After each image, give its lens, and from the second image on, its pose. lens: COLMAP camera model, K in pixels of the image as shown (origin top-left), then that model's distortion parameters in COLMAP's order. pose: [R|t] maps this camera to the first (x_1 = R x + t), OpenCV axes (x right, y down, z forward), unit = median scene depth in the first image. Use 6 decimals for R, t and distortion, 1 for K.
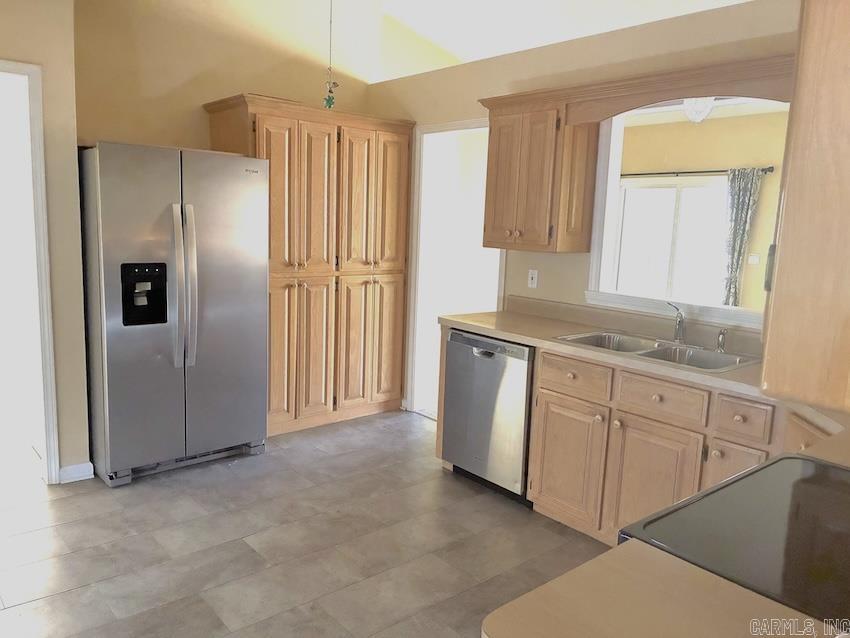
lens RADIAL K [[640.1, 0, 421.8], [0, 640.1, 318.1], [0, 0, 1]] dist [0.051307, -0.058305]
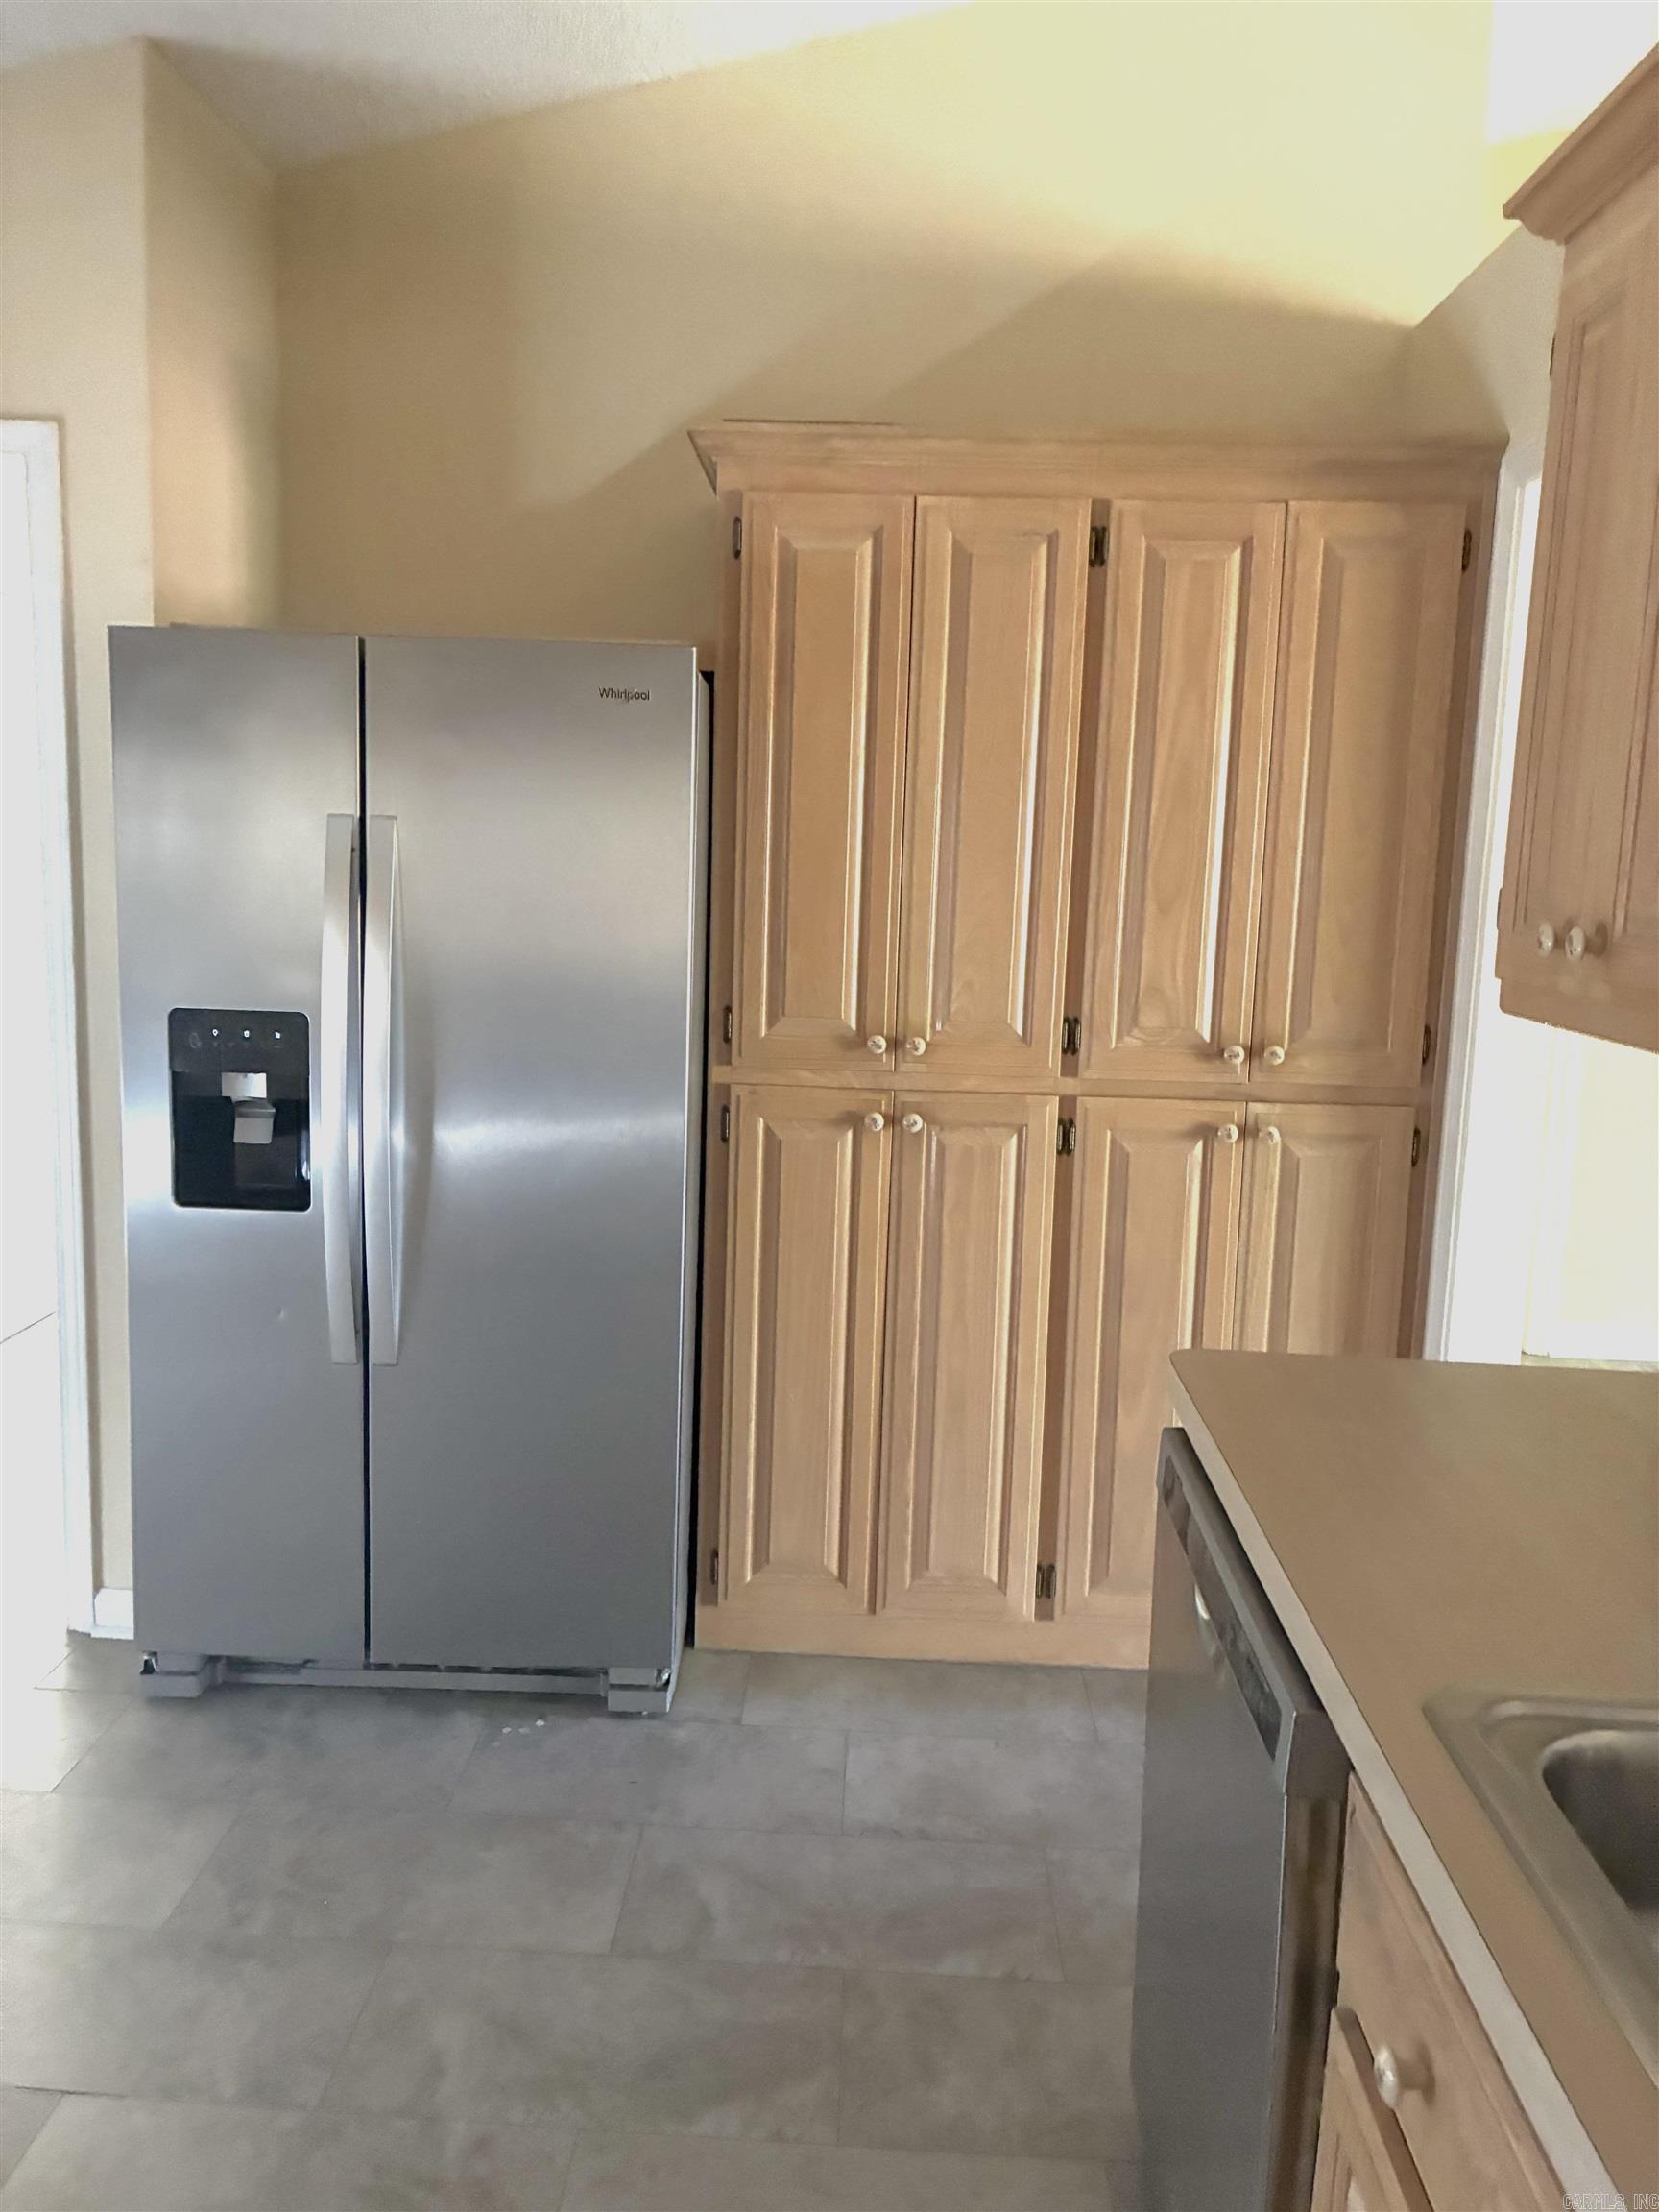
lens RADIAL K [[1665.7, 0, 836.7], [0, 1665.7, 1086.9], [0, 0, 1]] dist [0.051307, -0.058305]
pose [[0.738500, 0.079112, -0.669596, 0.264754], [-0.105661, 0.994402, 0.000954, -0.066222], [0.665923, 0.070046, 0.742725, 0.494891]]
